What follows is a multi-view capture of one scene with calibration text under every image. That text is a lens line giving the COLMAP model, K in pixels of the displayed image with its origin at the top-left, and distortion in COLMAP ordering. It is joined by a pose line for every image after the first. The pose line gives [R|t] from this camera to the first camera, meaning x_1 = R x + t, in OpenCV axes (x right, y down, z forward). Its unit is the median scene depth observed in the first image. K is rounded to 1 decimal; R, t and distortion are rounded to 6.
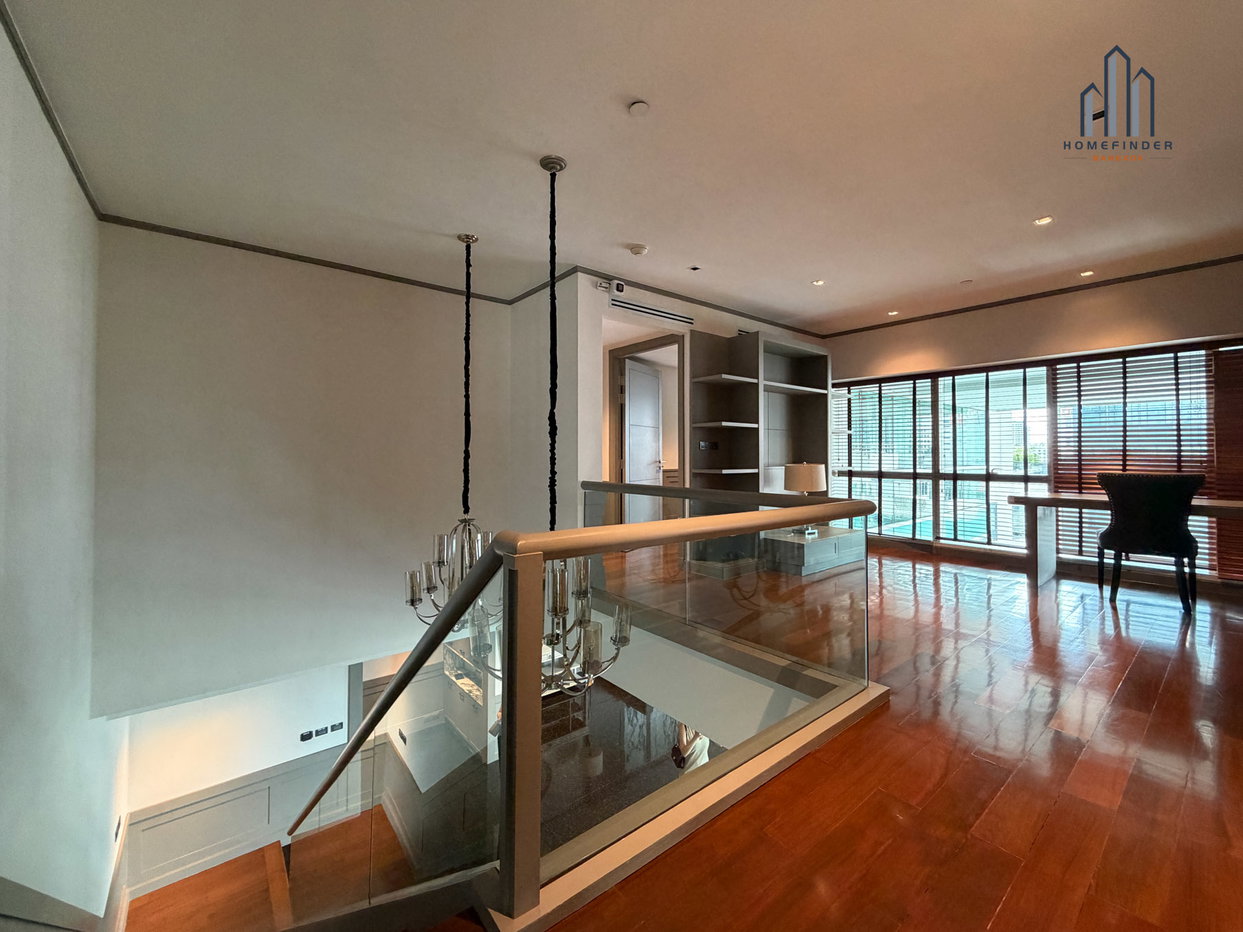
lens RADIAL K [[508.1, 0, 620.2], [0, 508.1, 457.8], [0, 0, 1]] dist [-0.001400, -0.000029]
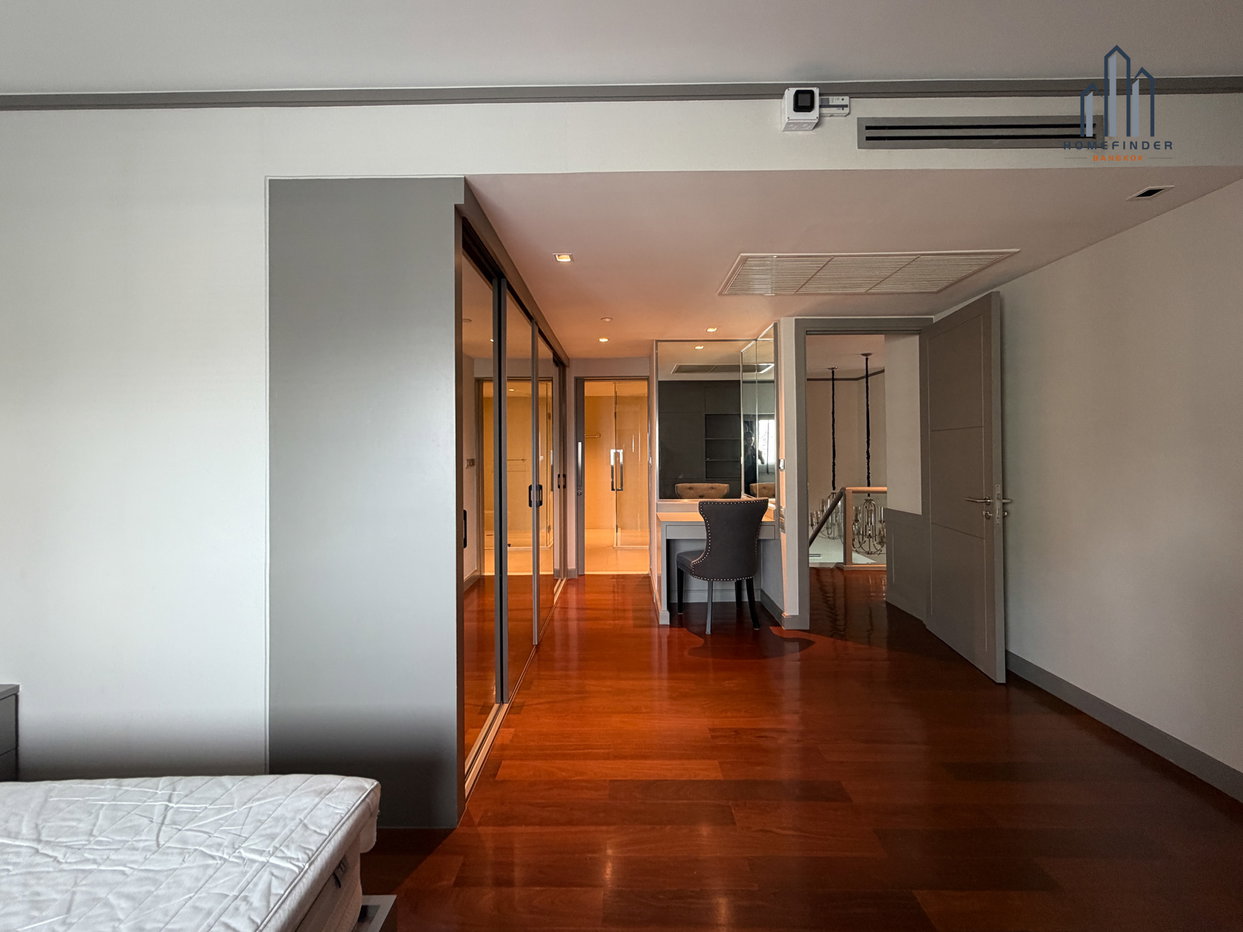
lens RADIAL K [[508.1, 0, 621.0], [0, 508.1, 460.8], [0, 0, 1]] dist [-0.001400, -0.000029]
pose [[0.770593, -0.010470, -0.637242, 0.538974], [0.013908, 0.999903, 0.000390, -0.052823], [0.637176, -0.009163, 0.770664, -1.772273]]
